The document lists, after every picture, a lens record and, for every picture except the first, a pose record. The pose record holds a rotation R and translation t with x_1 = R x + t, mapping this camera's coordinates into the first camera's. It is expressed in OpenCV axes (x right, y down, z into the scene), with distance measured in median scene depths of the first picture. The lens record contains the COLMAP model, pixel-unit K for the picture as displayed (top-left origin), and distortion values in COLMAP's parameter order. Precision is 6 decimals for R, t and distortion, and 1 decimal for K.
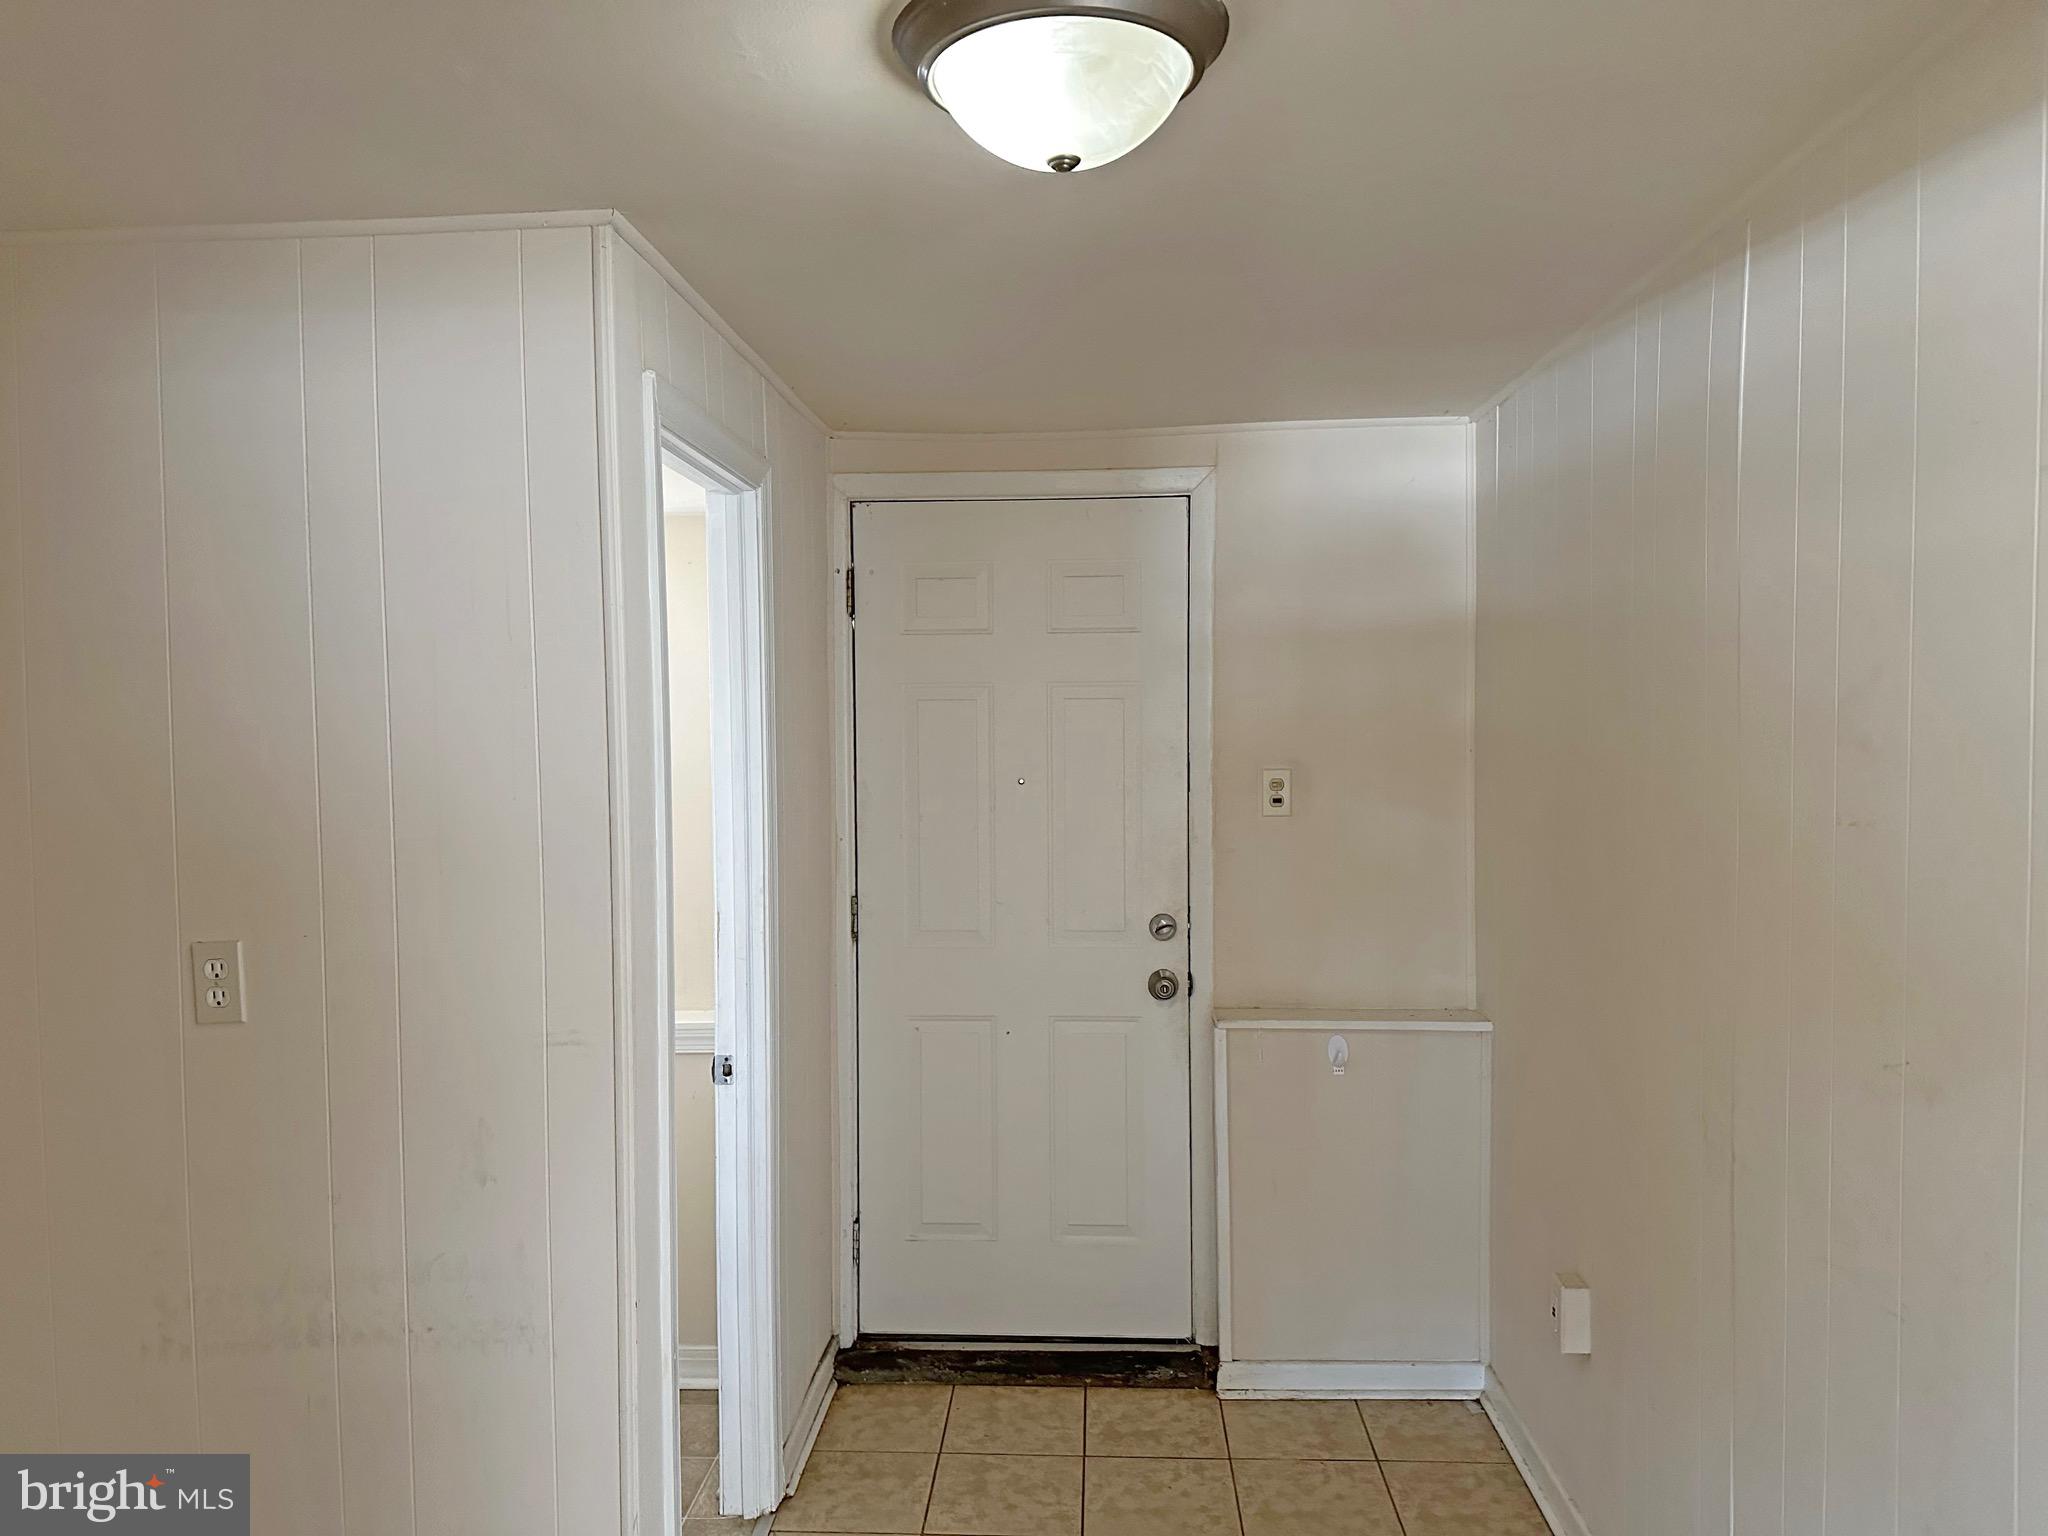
lens RADIAL K [[1415.7, 0, 1032.9], [0, 1415.7, 722.9], [0, 0, 1]] dist [0.121322, -0.175501]
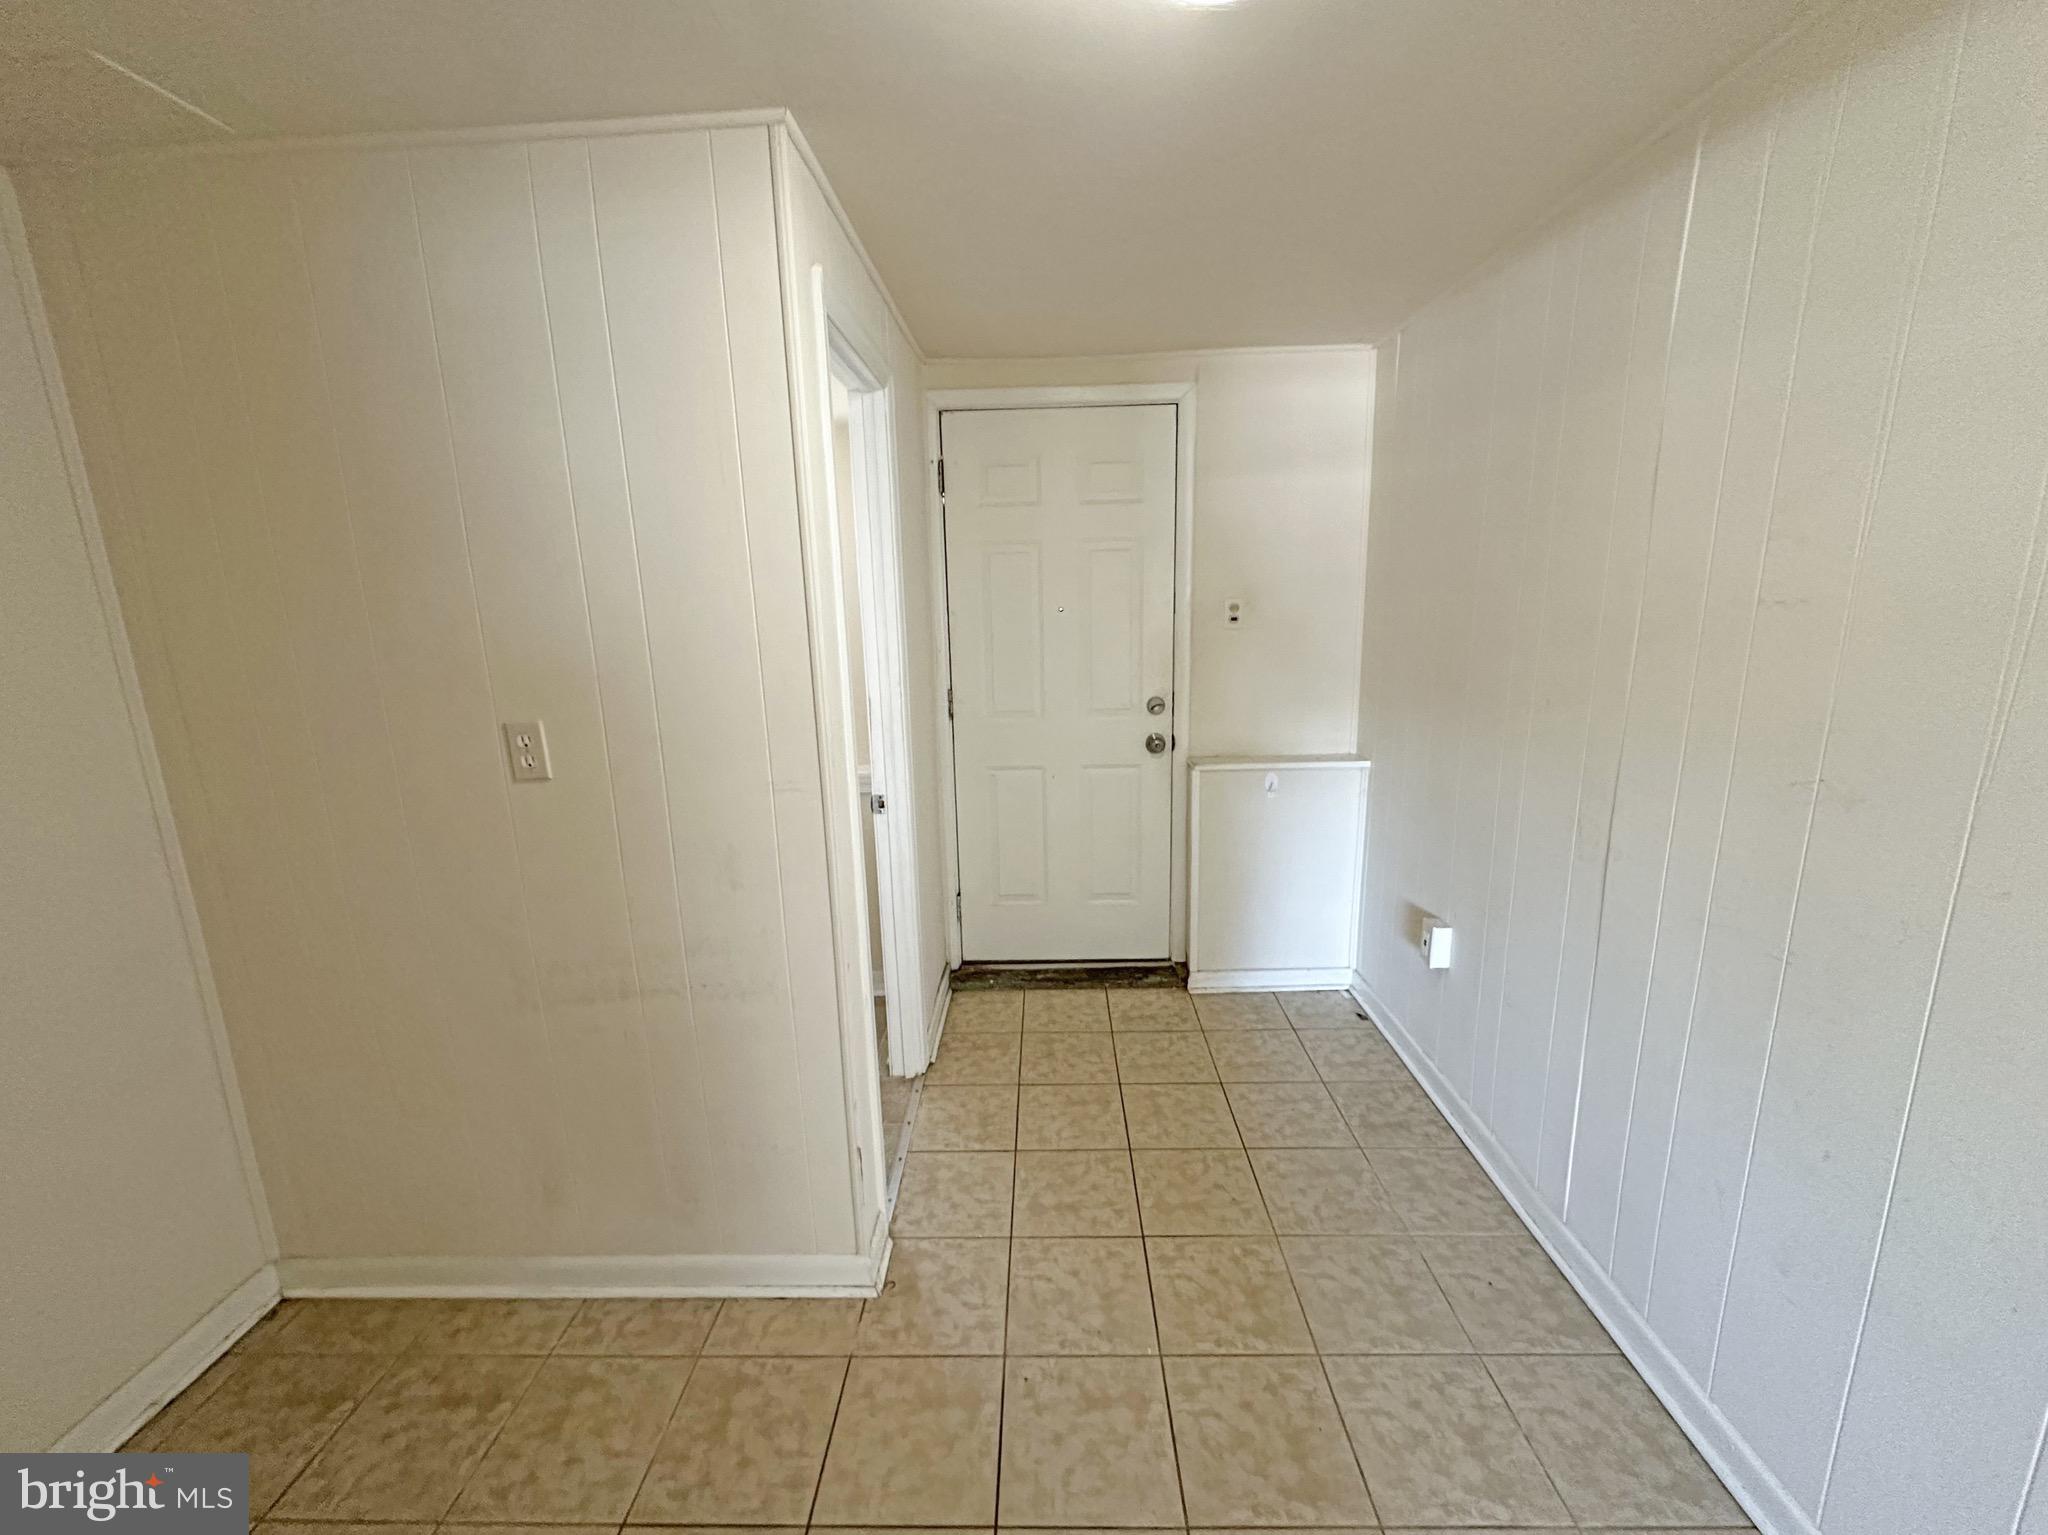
lens RADIAL K [[835.2, 0, 1018.0], [0, 835.2, 727.3], [0, 0, 1]] dist [0.000290, 0.000018]
pose [[0.999720, -0.021109, 0.010670, -0.066254], [0.019163, 0.987302, 0.157693, 0.025418], [-0.013864, -0.157445, 0.987431, 0.131823]]
